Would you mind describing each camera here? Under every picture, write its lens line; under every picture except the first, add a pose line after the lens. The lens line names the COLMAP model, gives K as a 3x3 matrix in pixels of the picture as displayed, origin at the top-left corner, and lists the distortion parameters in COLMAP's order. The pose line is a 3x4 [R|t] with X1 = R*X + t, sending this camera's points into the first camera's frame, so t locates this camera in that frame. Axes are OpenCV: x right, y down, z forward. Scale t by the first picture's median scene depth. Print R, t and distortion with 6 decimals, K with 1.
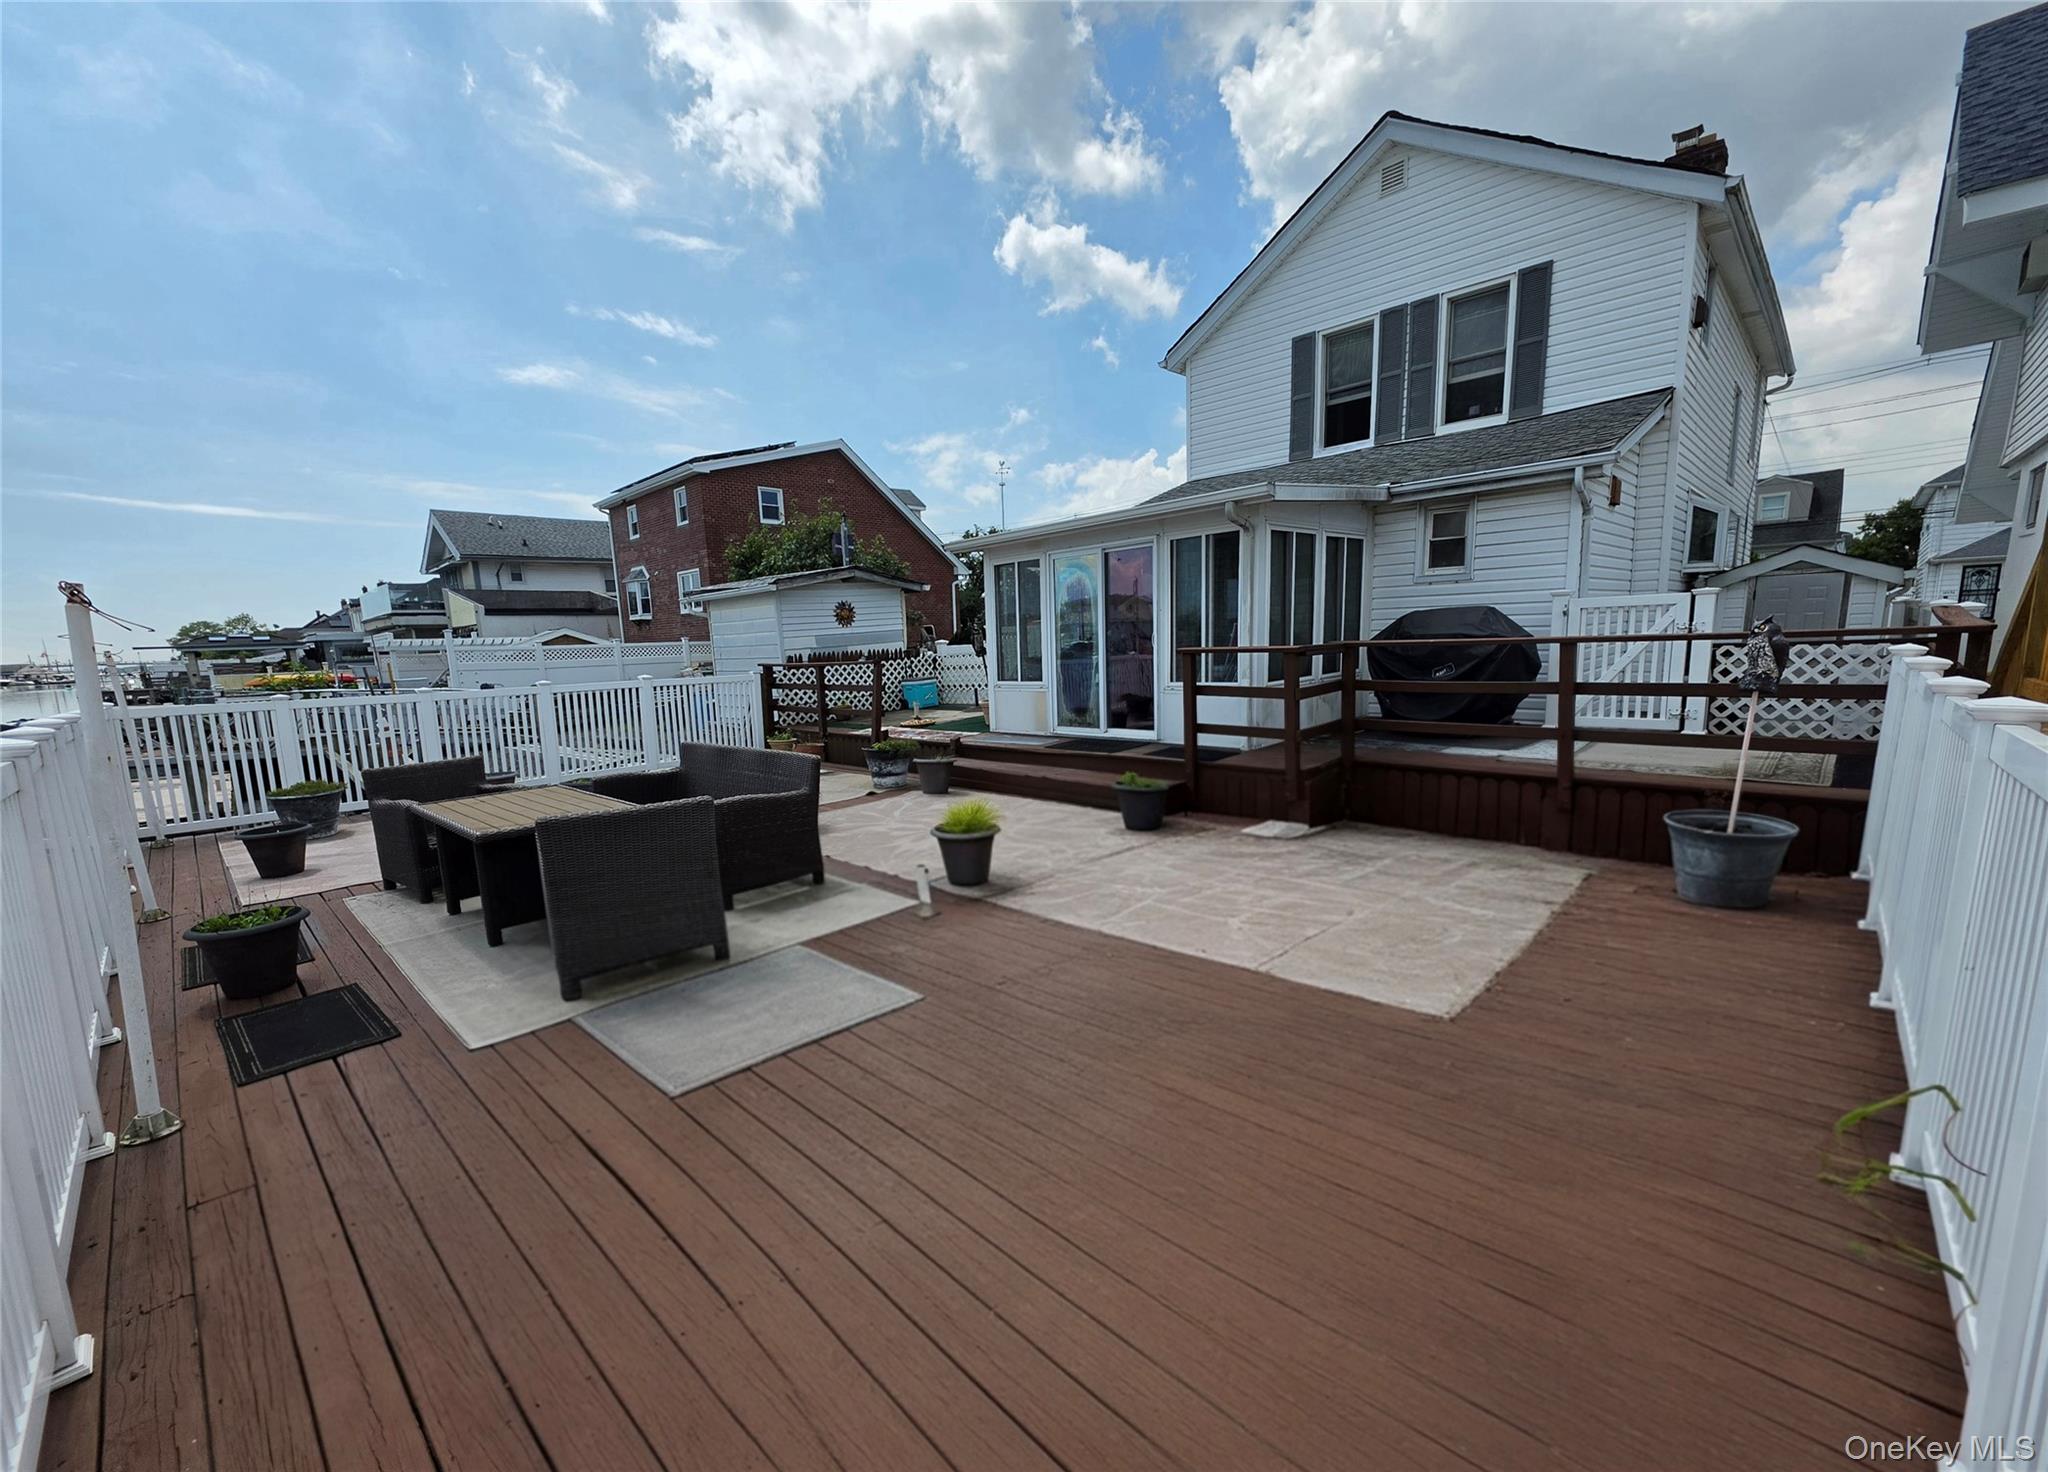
lens RADIAL K [[839.6, 0, 1021.2], [0, 839.6, 775.1], [0, 0, 1]] dist [0.002720, 0.000286]
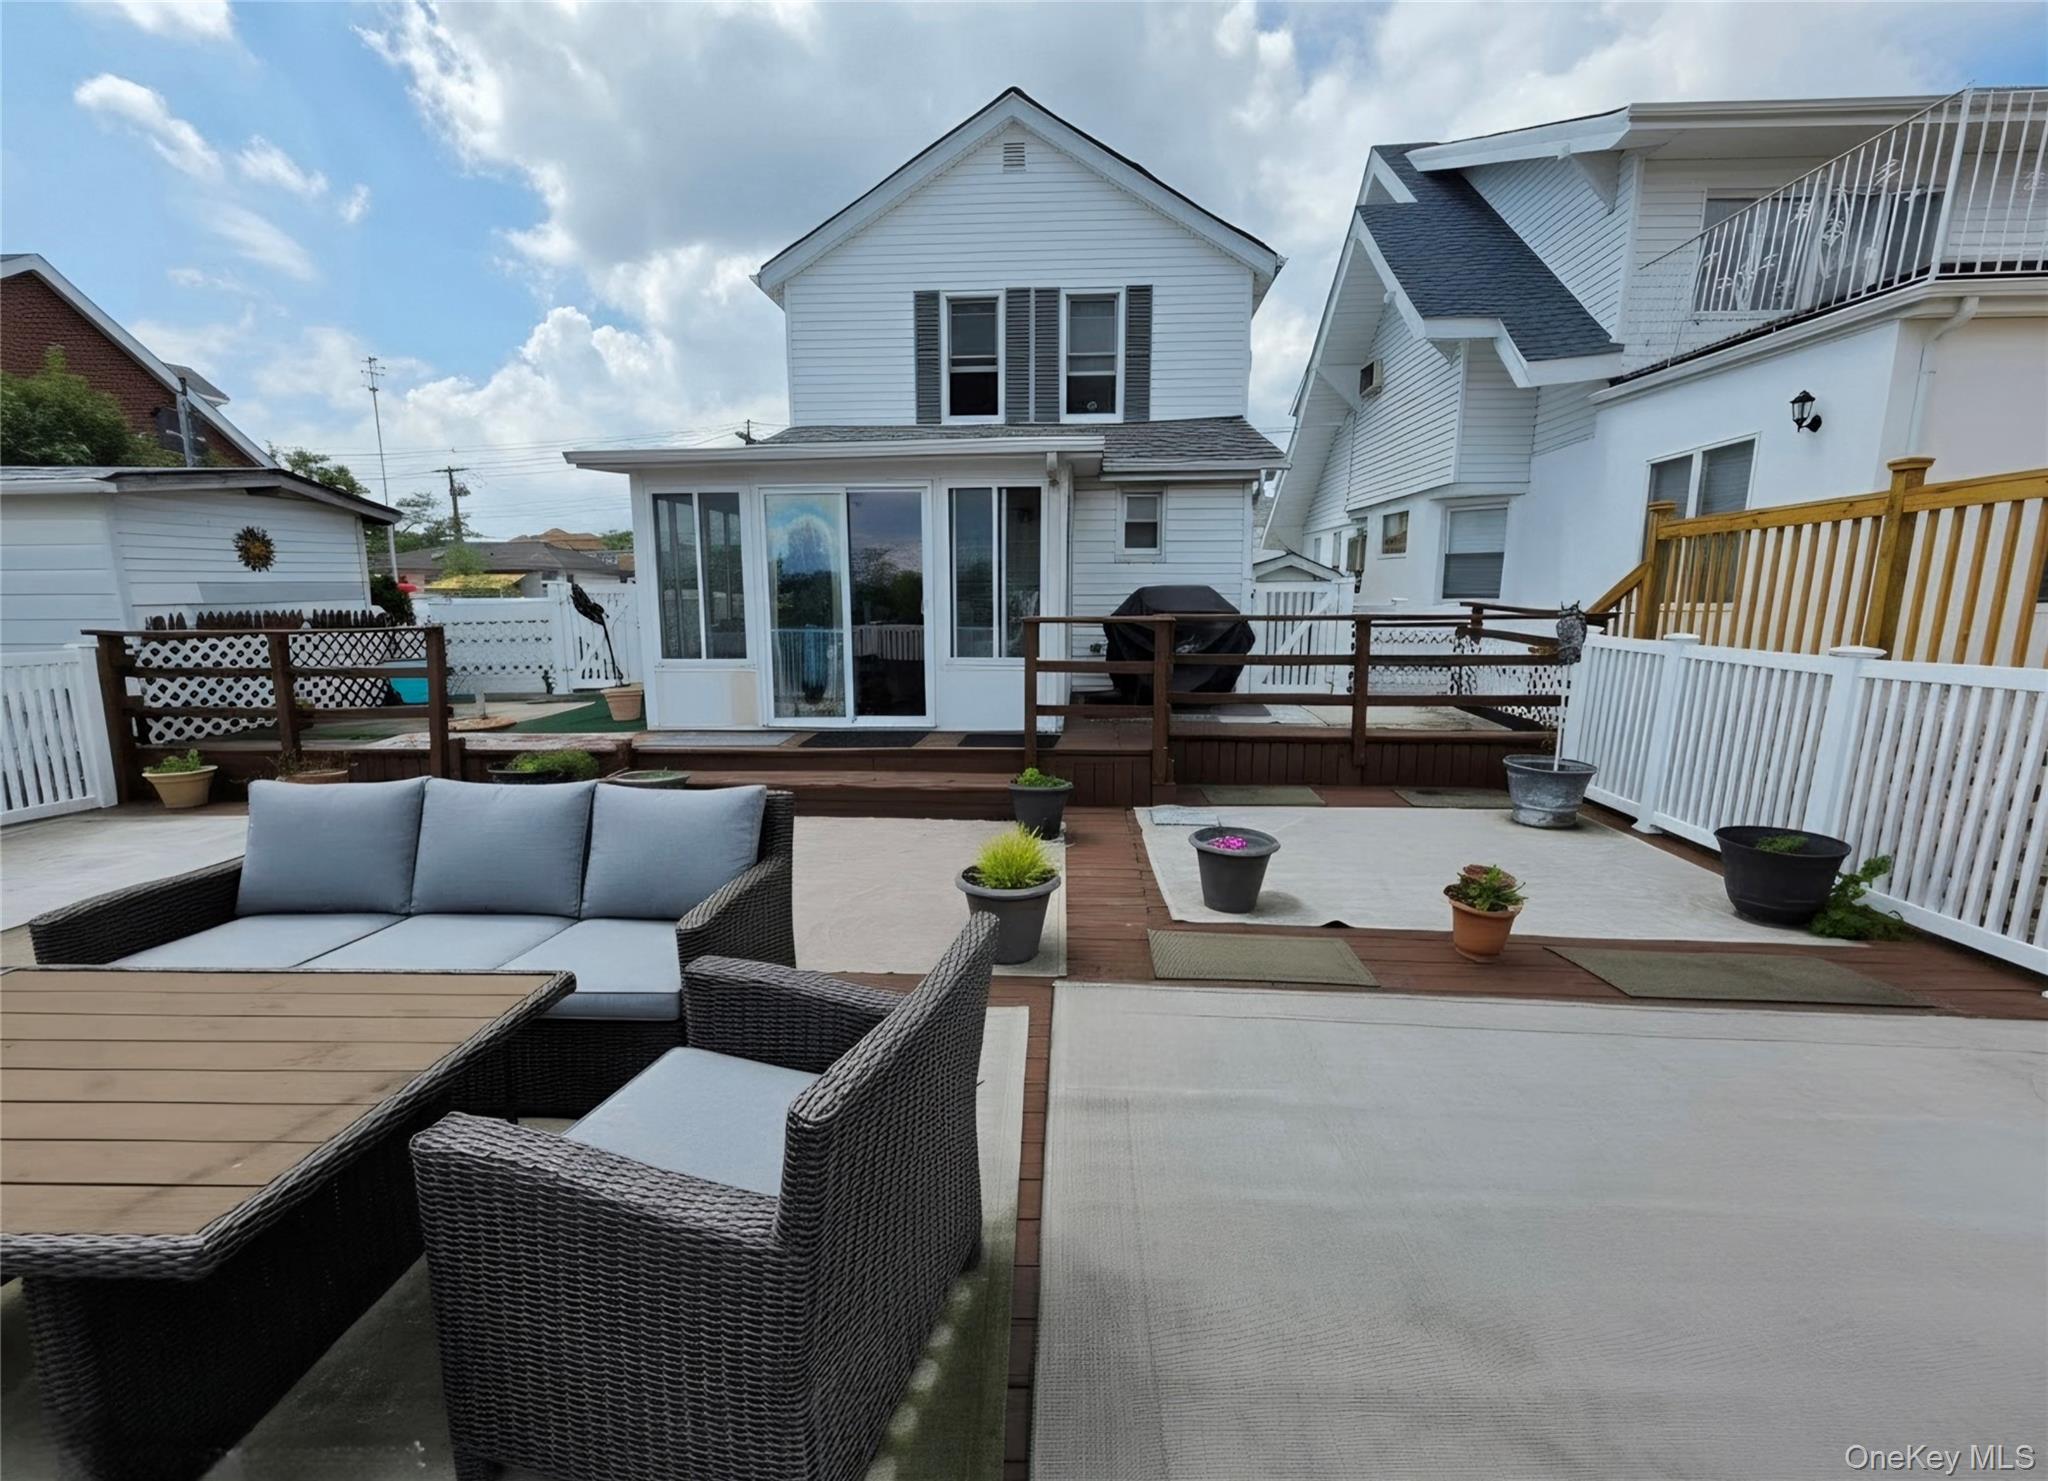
lens RADIAL K [[806.6, 0, 1024.0], [0, 806.6, 759.0], [0, 0, 1]] dist [0.003039, 0.000520]
pose [[0.748059, -0.091887, 0.657240, -0.256138], [0.082183, 0.995571, 0.045650, -0.032717], [-0.658523, 0.019865, 0.752298, 0.278209]]
